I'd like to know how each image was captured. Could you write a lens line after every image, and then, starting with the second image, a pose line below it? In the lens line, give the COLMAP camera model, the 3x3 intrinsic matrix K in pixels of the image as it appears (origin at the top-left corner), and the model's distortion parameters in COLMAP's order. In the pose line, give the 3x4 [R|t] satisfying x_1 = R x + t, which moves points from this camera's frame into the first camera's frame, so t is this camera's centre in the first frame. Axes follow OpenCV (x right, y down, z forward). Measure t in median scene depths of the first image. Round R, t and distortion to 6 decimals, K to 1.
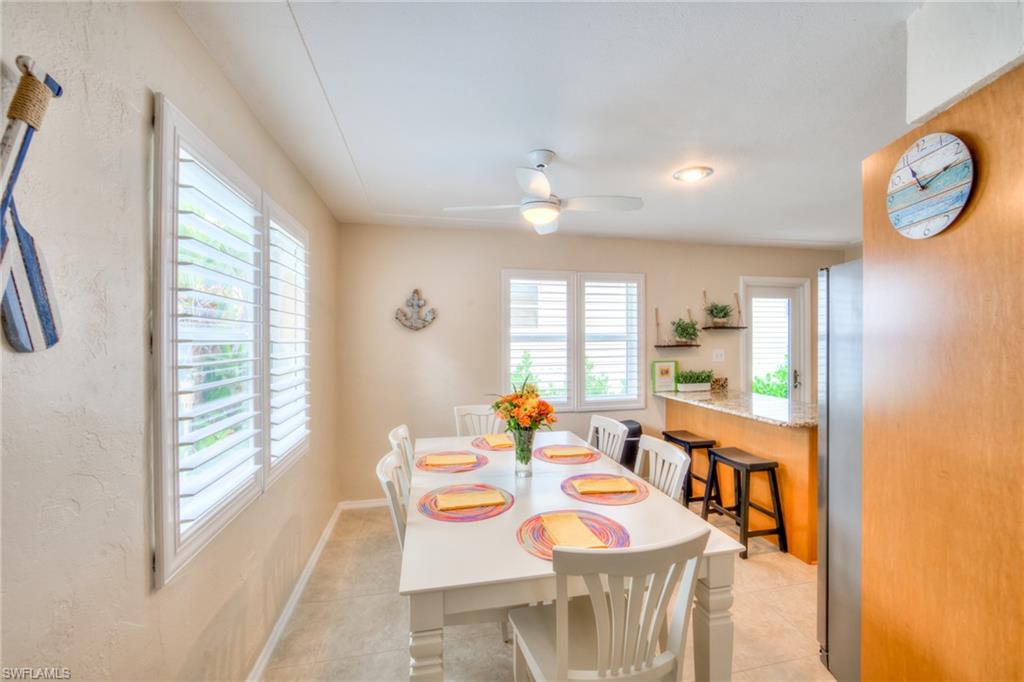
lens RADIAL K [[411.4, 0, 515.3], [0, 411.4, 339.8], [0, 0, 1]] dist [-0.002399, 0.000643]
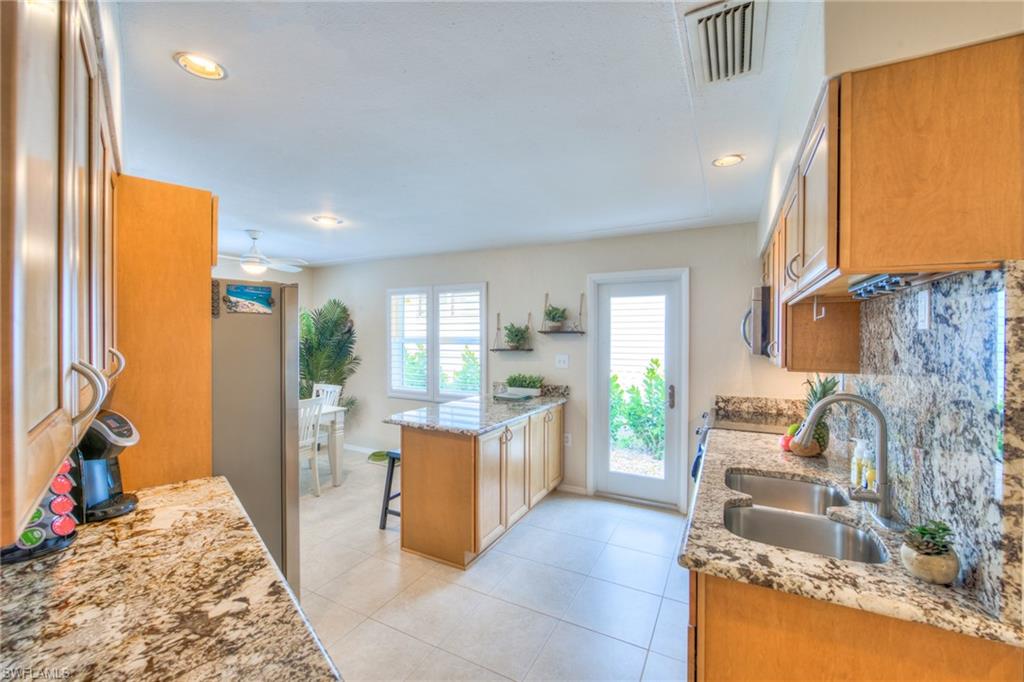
lens RADIAL K [[411.4, 0, 515.3], [0, 411.4, 339.8], [0, 0, 1]] dist [-0.002399, 0.000643]
pose [[0.759828, 0.010312, -0.650042, 1.059186], [-0.016723, 0.999853, -0.003687, -0.006044], [0.649909, 0.013672, 0.759889, 0.221609]]
